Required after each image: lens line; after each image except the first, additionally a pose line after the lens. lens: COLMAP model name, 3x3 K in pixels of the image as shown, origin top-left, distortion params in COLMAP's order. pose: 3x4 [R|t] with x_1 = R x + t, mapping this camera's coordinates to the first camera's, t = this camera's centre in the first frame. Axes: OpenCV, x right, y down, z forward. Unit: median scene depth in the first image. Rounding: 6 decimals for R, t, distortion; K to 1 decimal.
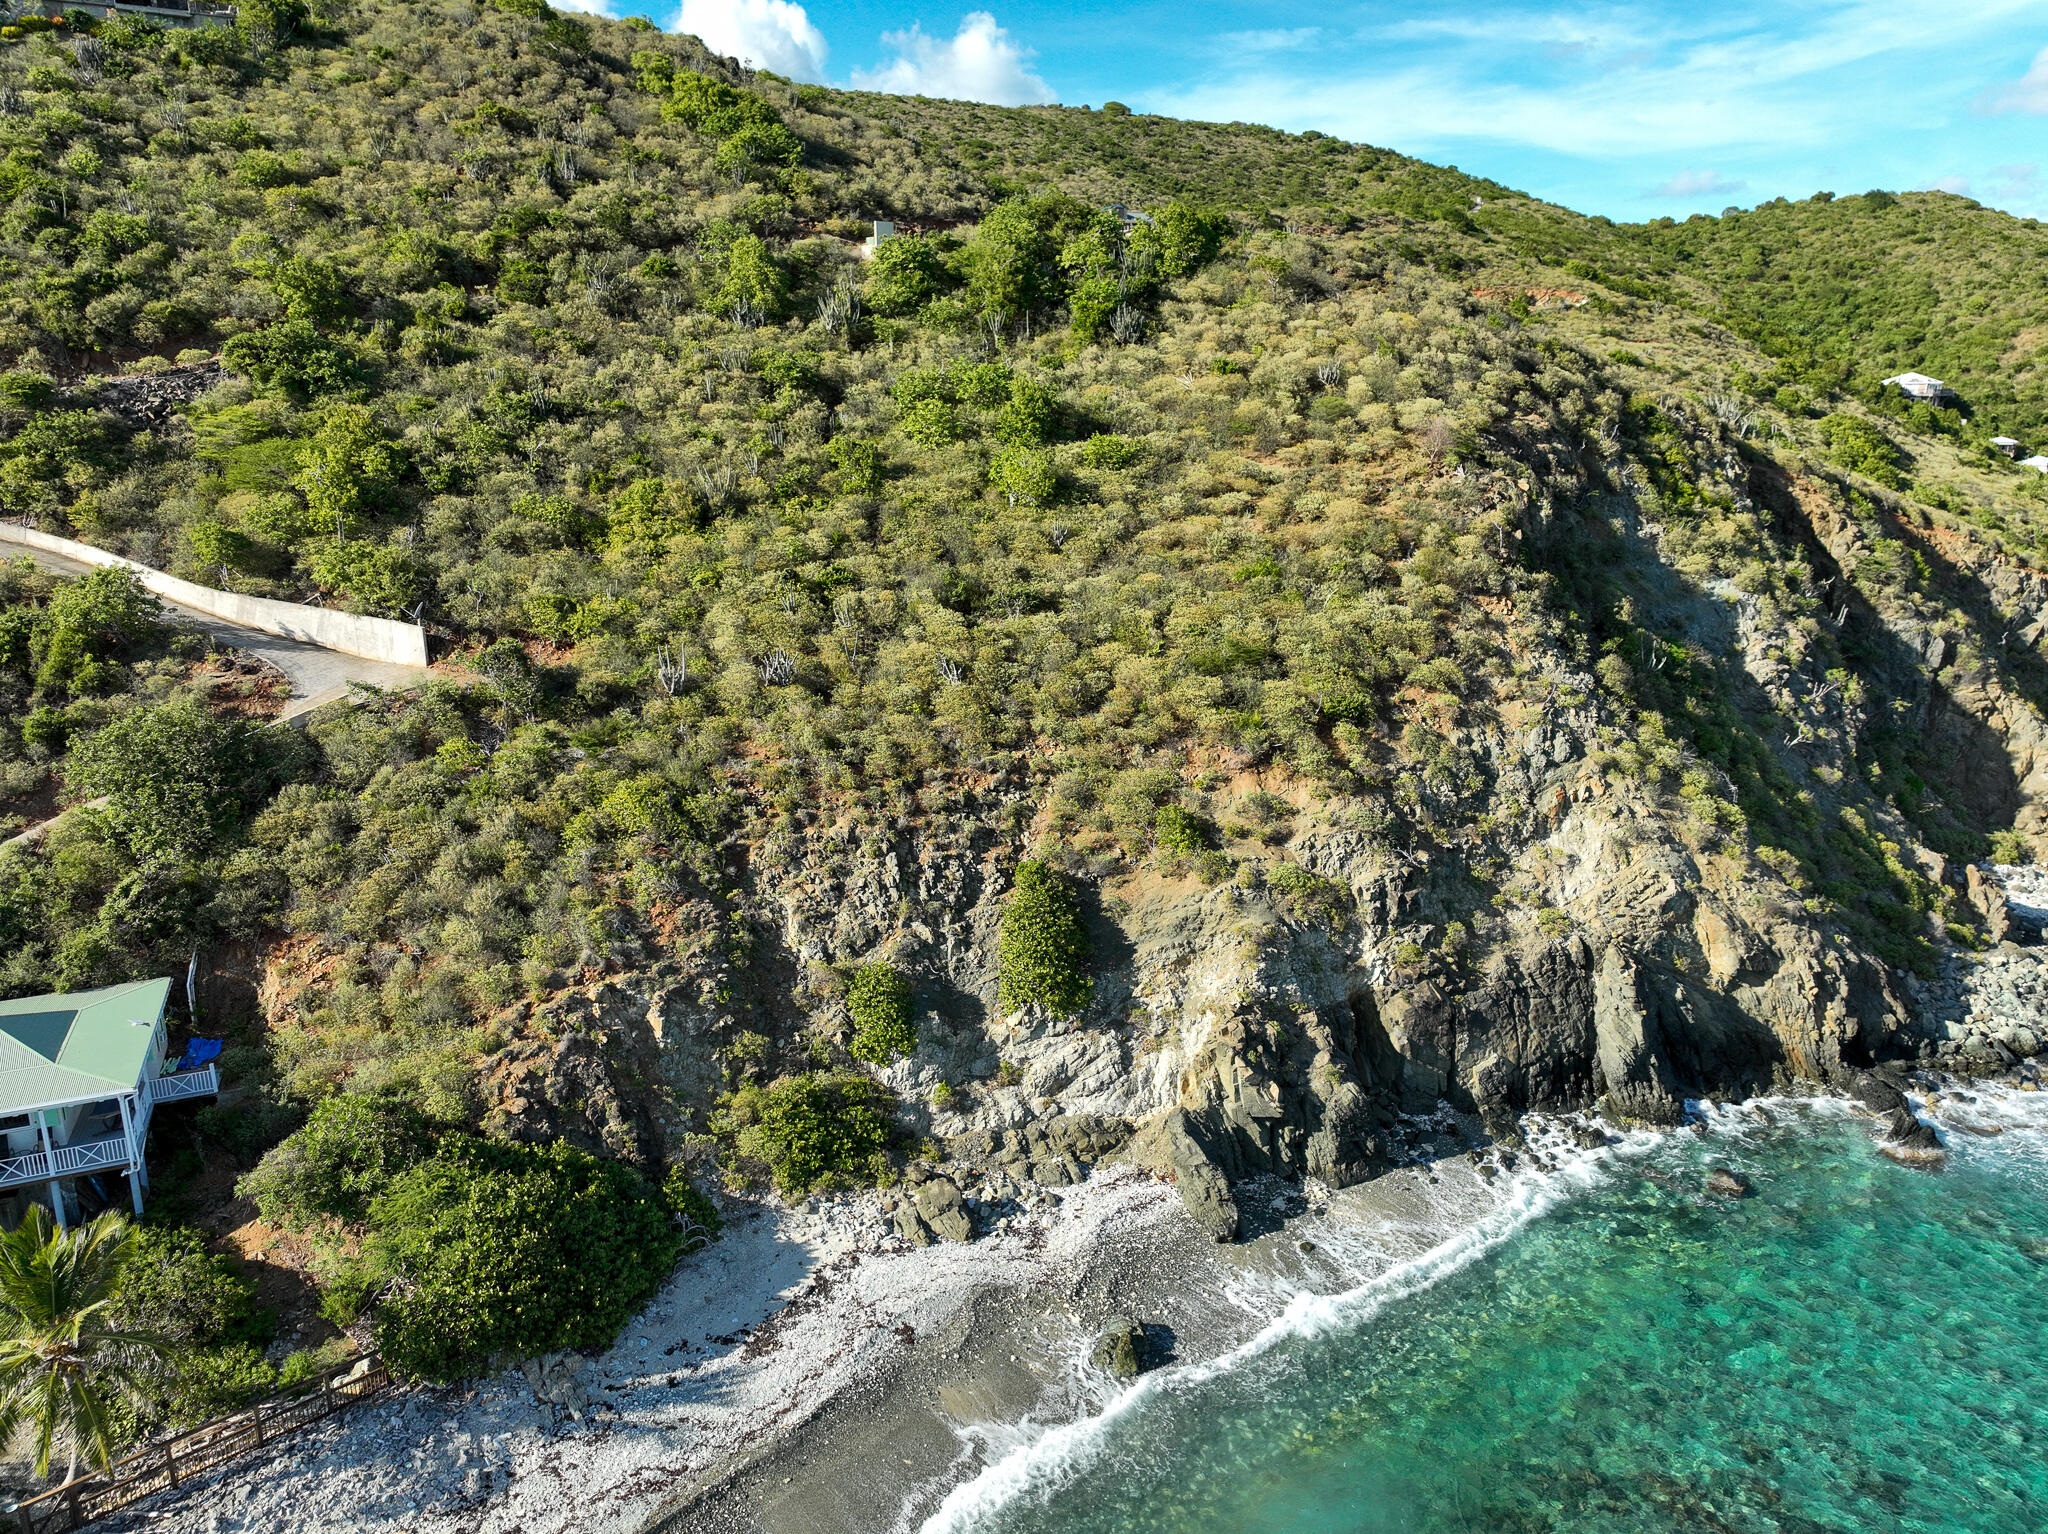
lens RADIAL K [[1446.9, 0, 1022.2], [0, 1446.9, 768.4], [0, 0, 1]] dist [0.000236, 0.014705]
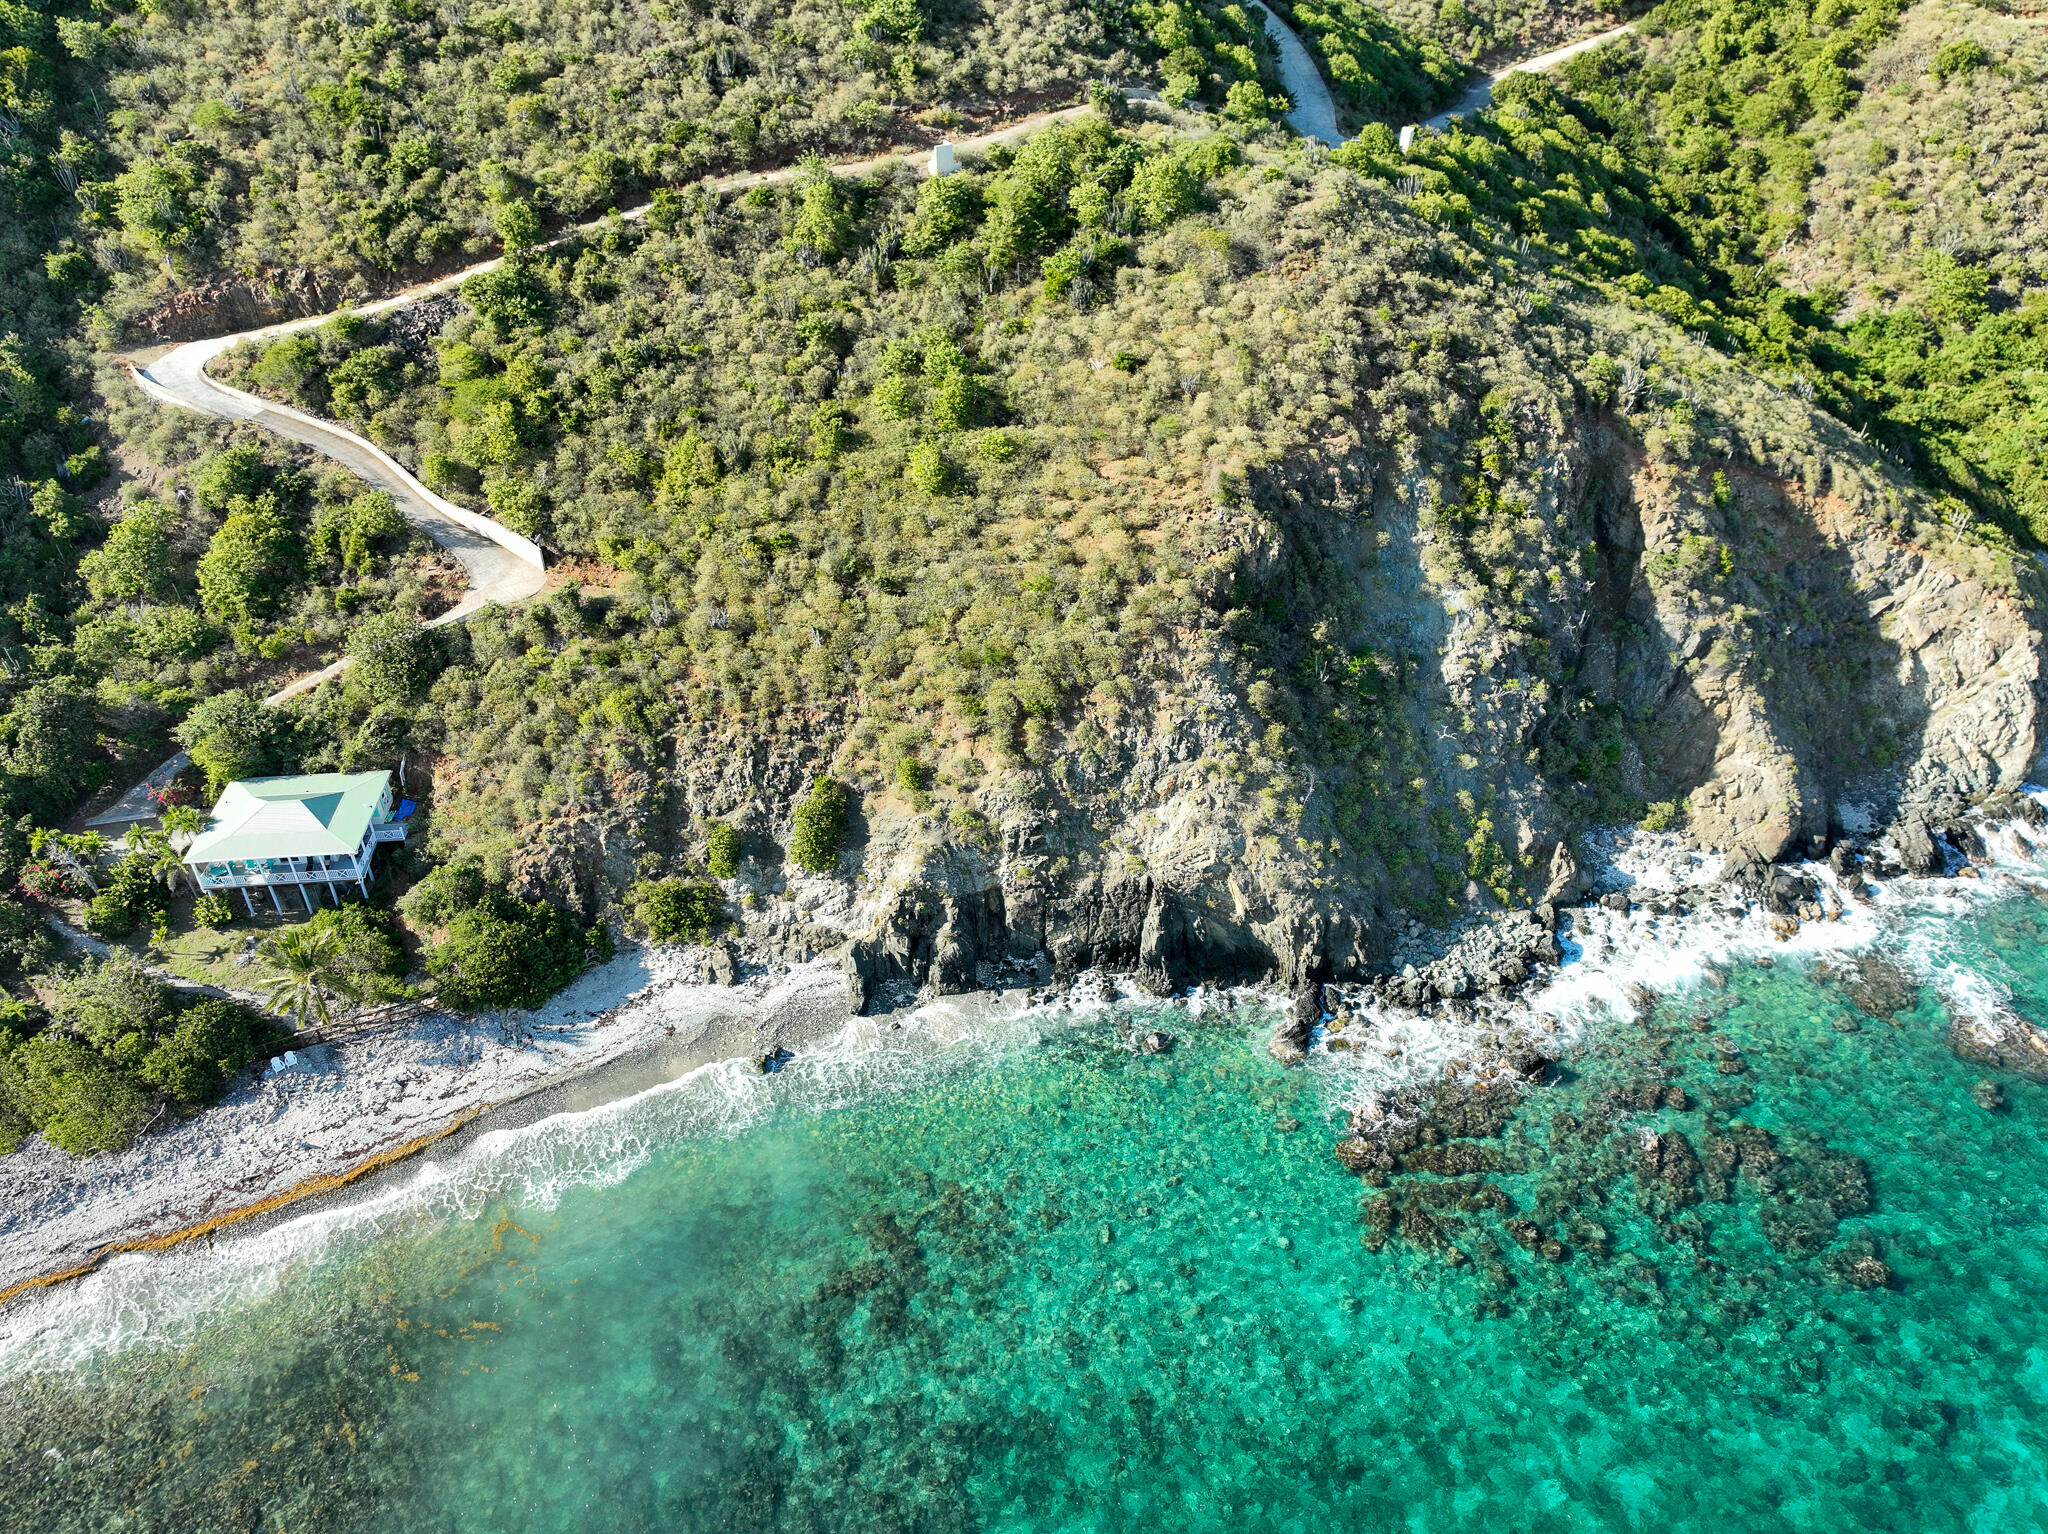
lens RADIAL K [[1446.9, 0, 1019.6], [0, 1446.9, 768.1], [0, 0, 1]] dist [0.000236, 0.014705]
pose [[0.948052, 0.191189, -0.254253, 0.614214], [-0.086636, 0.924210, 0.371928, -0.561614], [0.306092, -0.330579, 0.892763, -0.425929]]
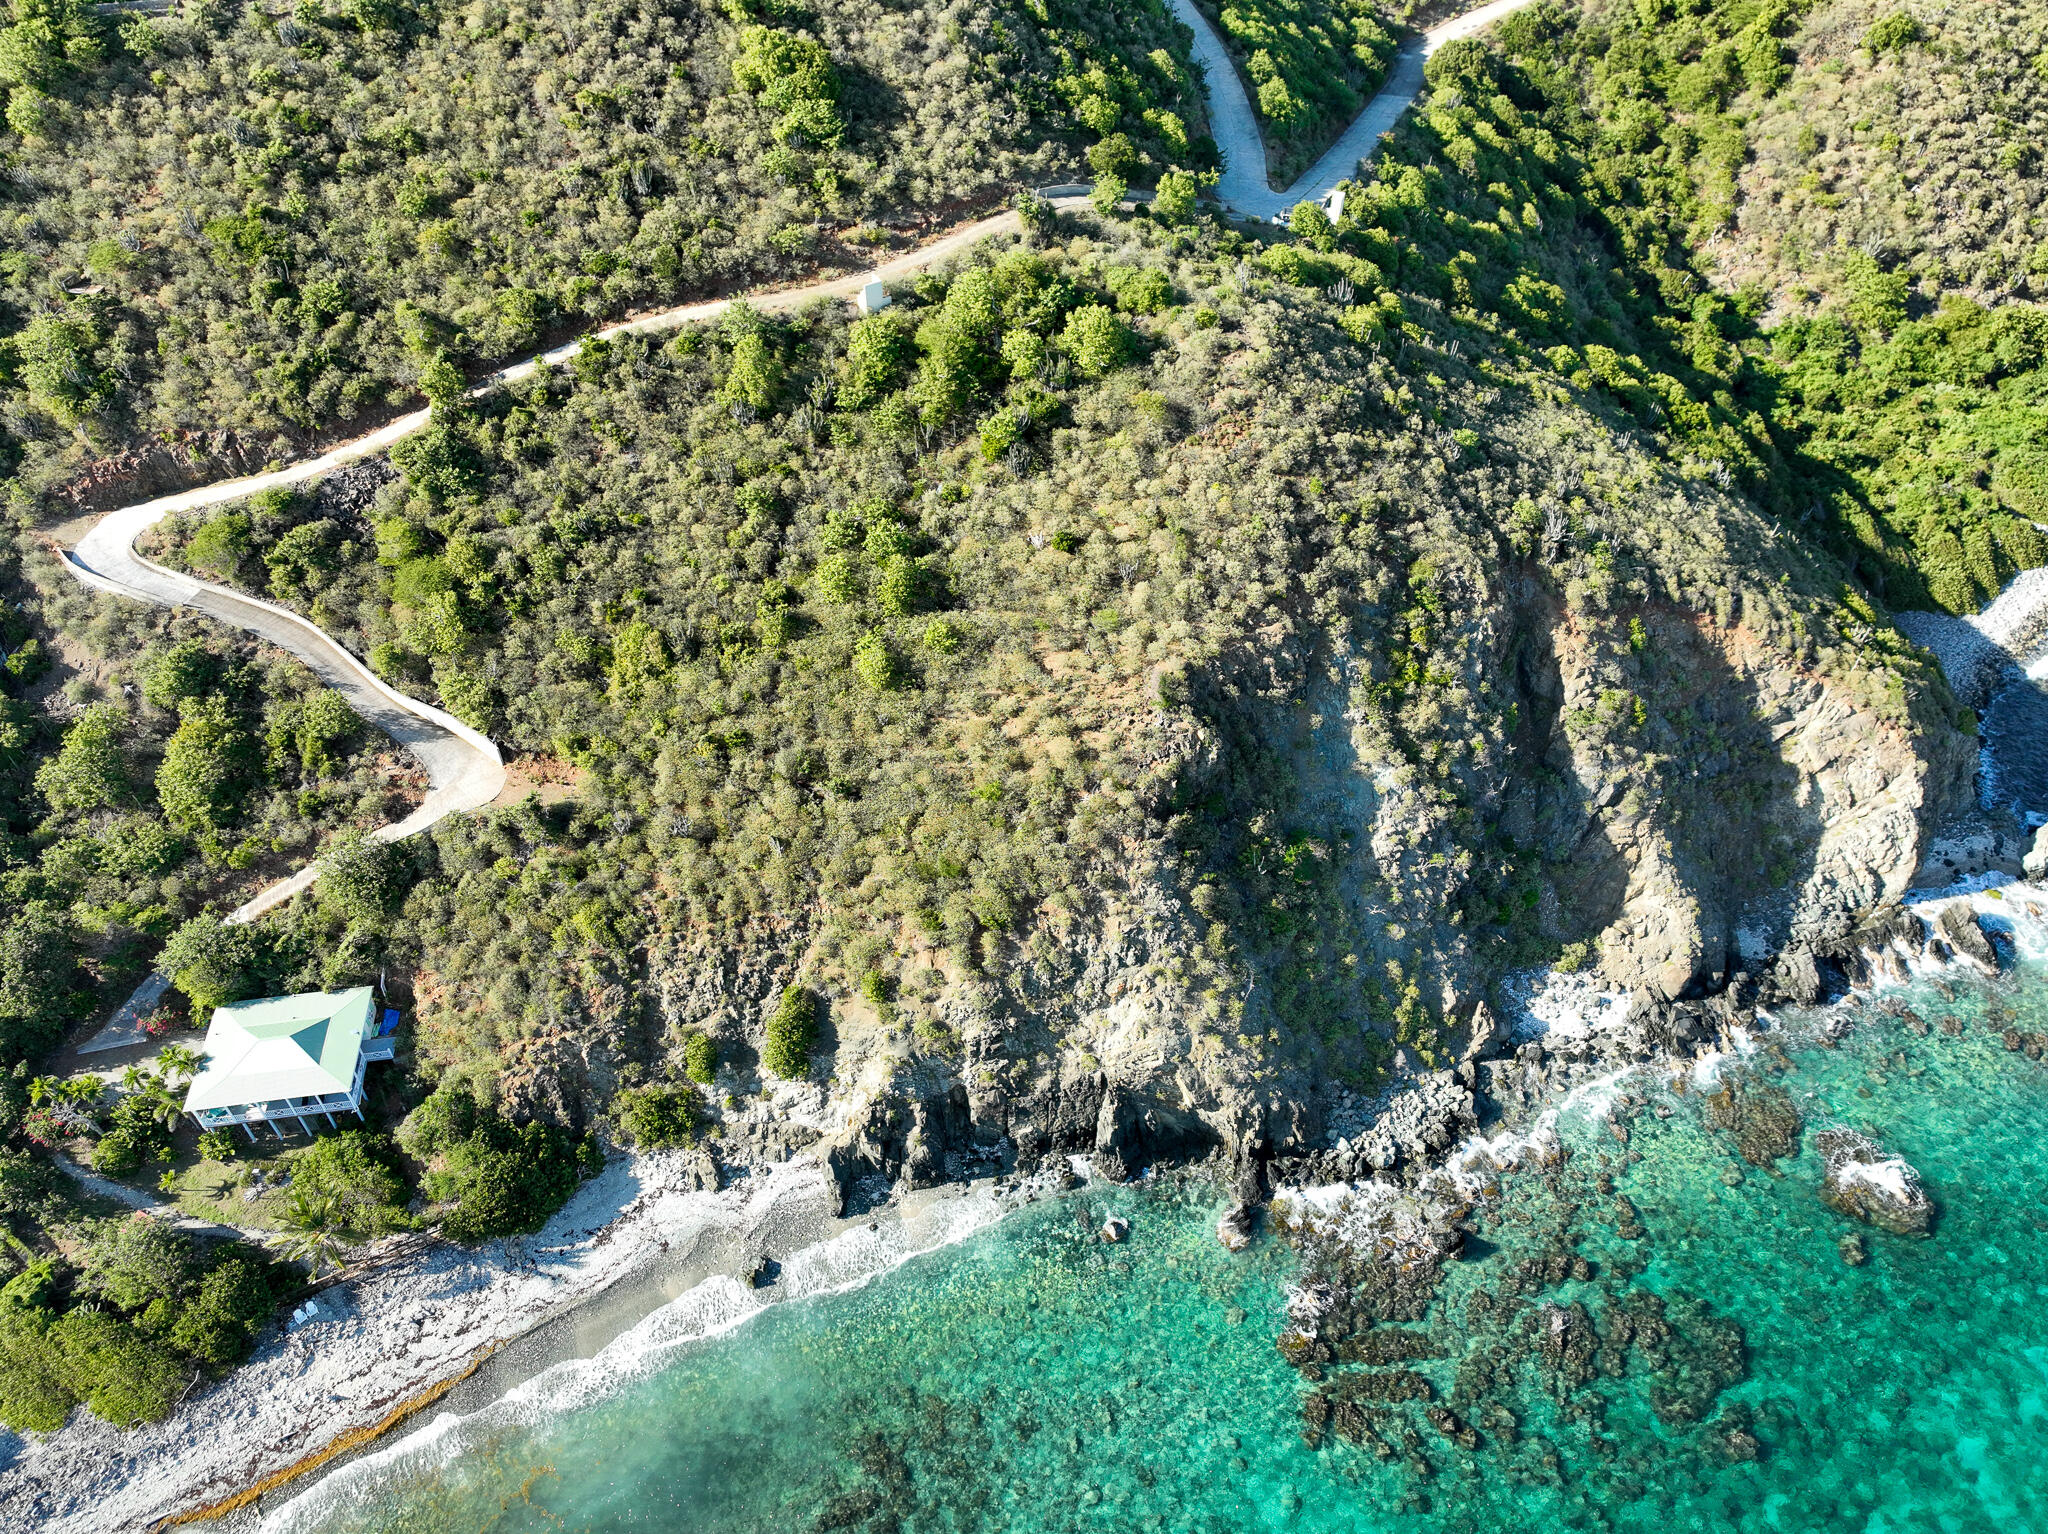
lens RADIAL K [[1446.9, 0, 1018.8], [0, 1446.9, 769.0], [0, 0, 1]] dist [0.000236, 0.014705]
pose [[0.964120, 0.185703, -0.189704, 0.531403], [-0.071461, 0.869774, 0.488248, -1.001677], [0.255669, -0.457173, 0.851837, -0.320210]]
